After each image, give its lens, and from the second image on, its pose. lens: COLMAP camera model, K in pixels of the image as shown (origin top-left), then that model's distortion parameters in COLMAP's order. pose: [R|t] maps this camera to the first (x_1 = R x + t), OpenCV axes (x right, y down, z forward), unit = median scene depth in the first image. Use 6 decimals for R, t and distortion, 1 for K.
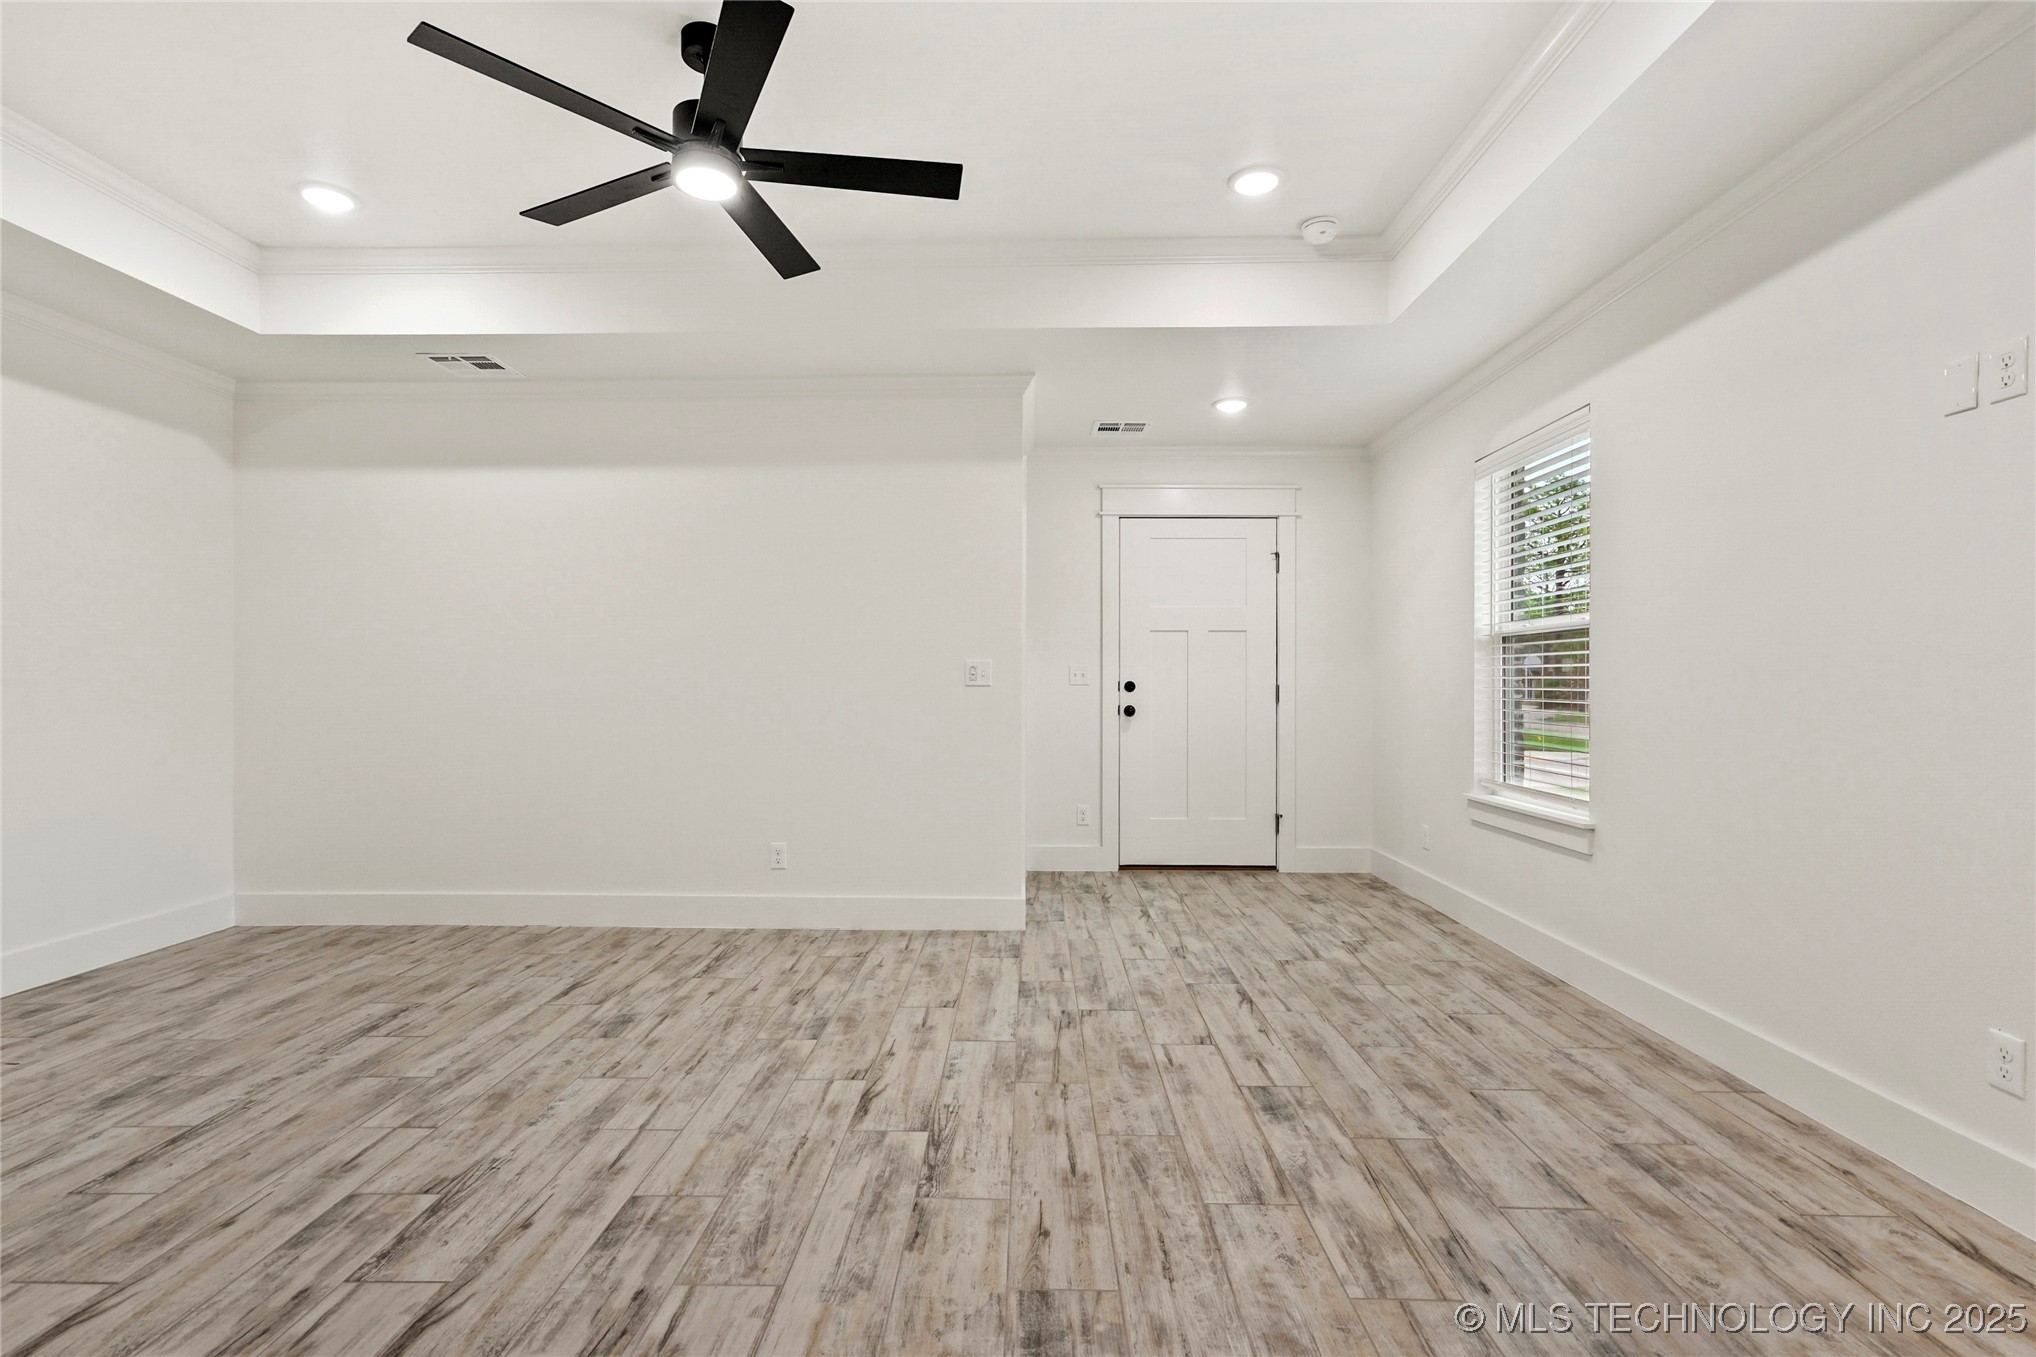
lens RADIAL K [[968.6, 0, 1018.0], [0, 968.6, 678.5], [0, 0, 1]] dist [-0.004755, 0.011545]
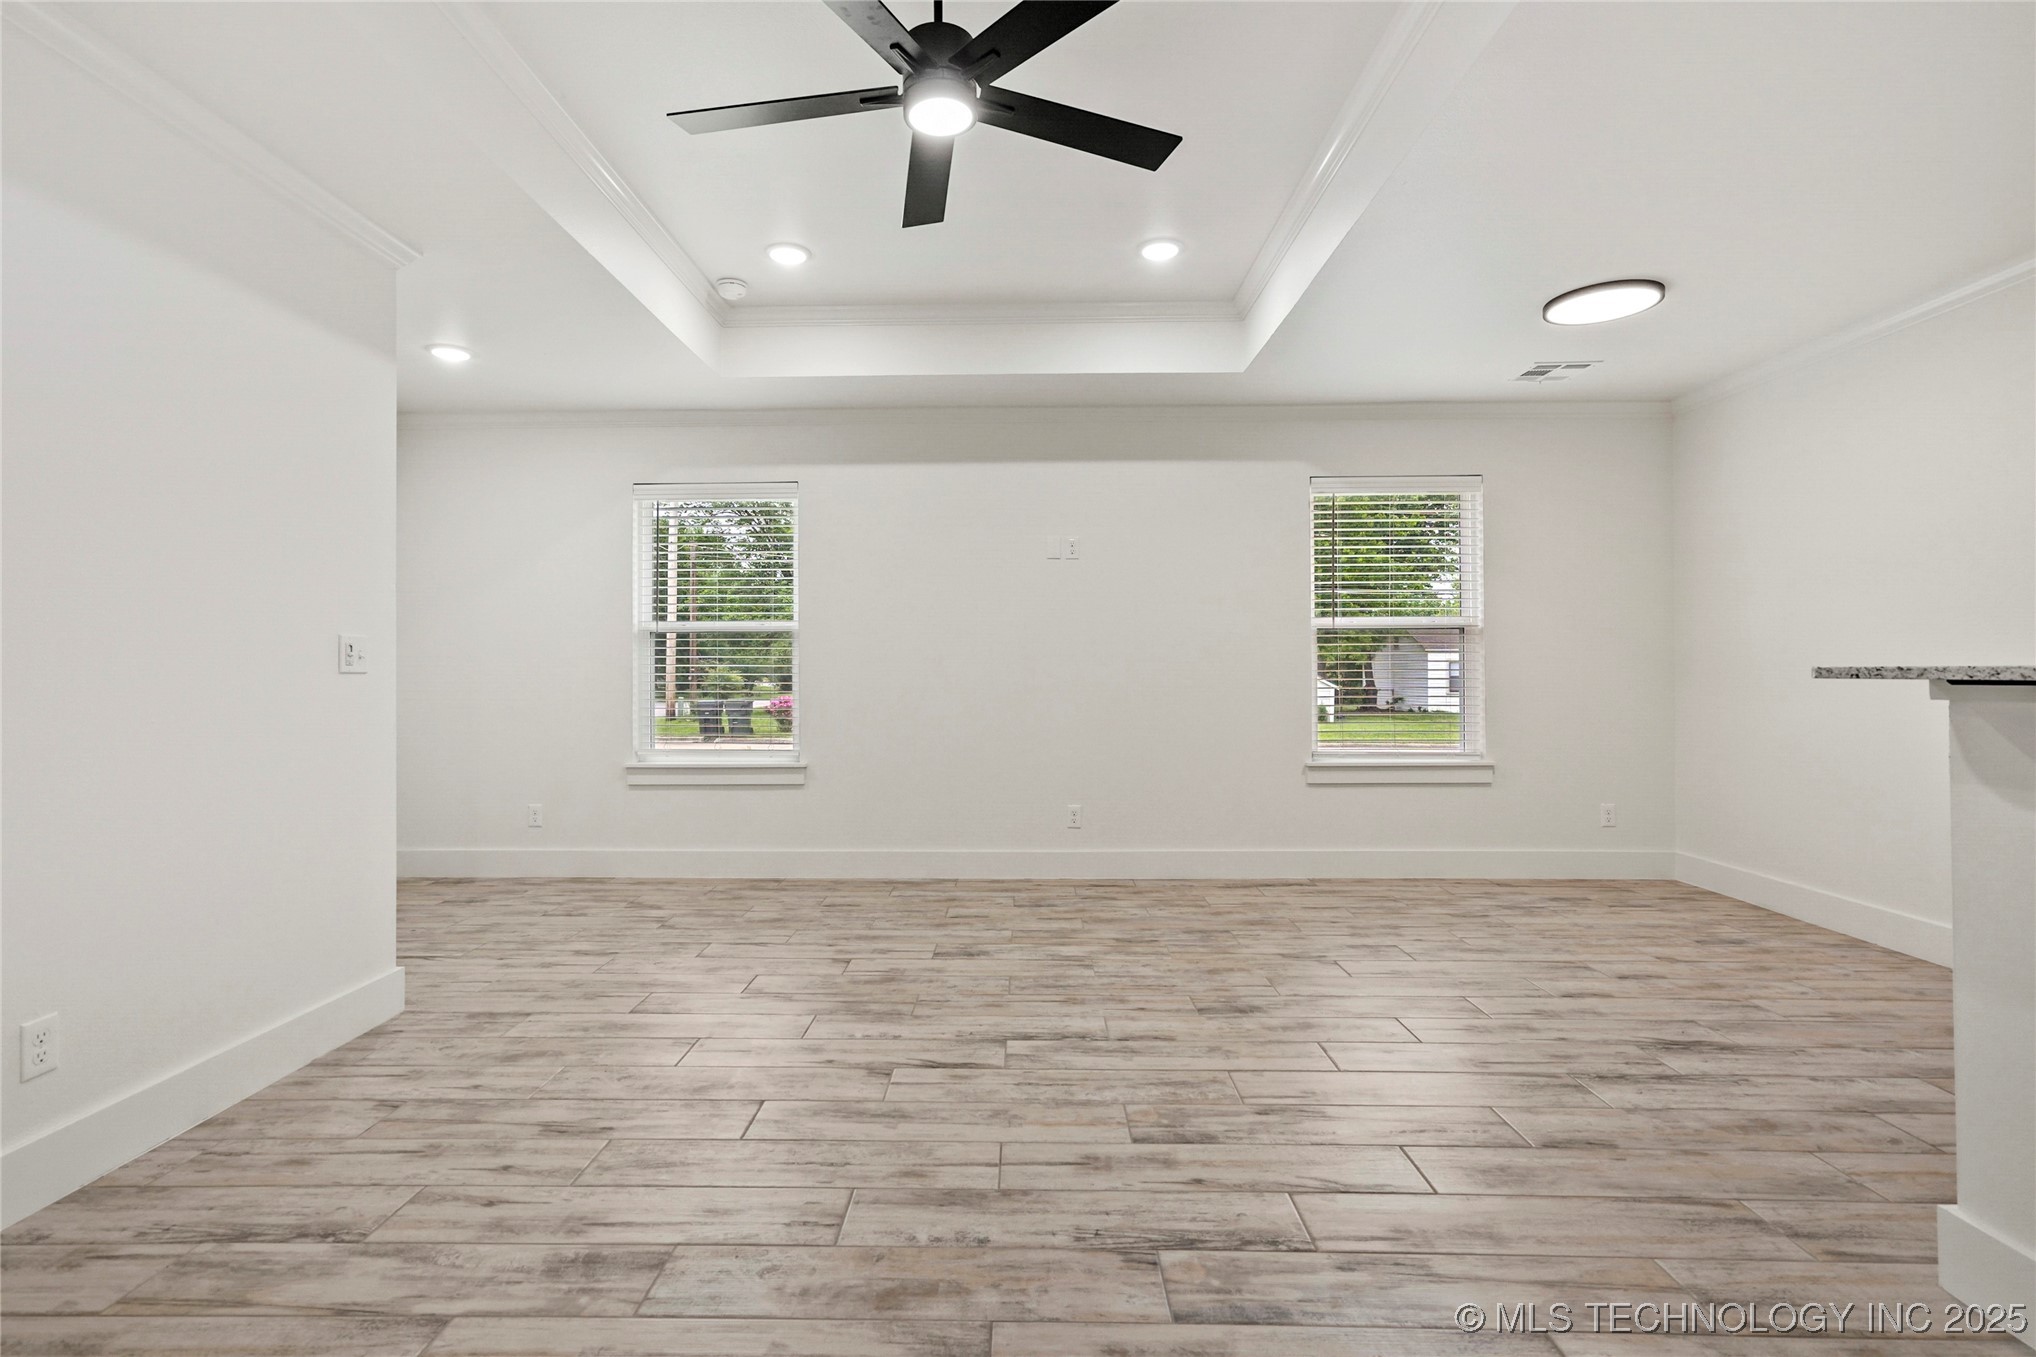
lens RADIAL K [[923.3, 0, 1022.2], [0, 923.3, 655.0], [0, 0, 1]] dist [-0.002799, 0.009351]
pose [[0.007735, 0.018363, 0.999801, -1.194965], [-0.003951, 0.999824, -0.018333, 0.008329], [-0.999962, -0.003808, 0.007806, 0.929063]]
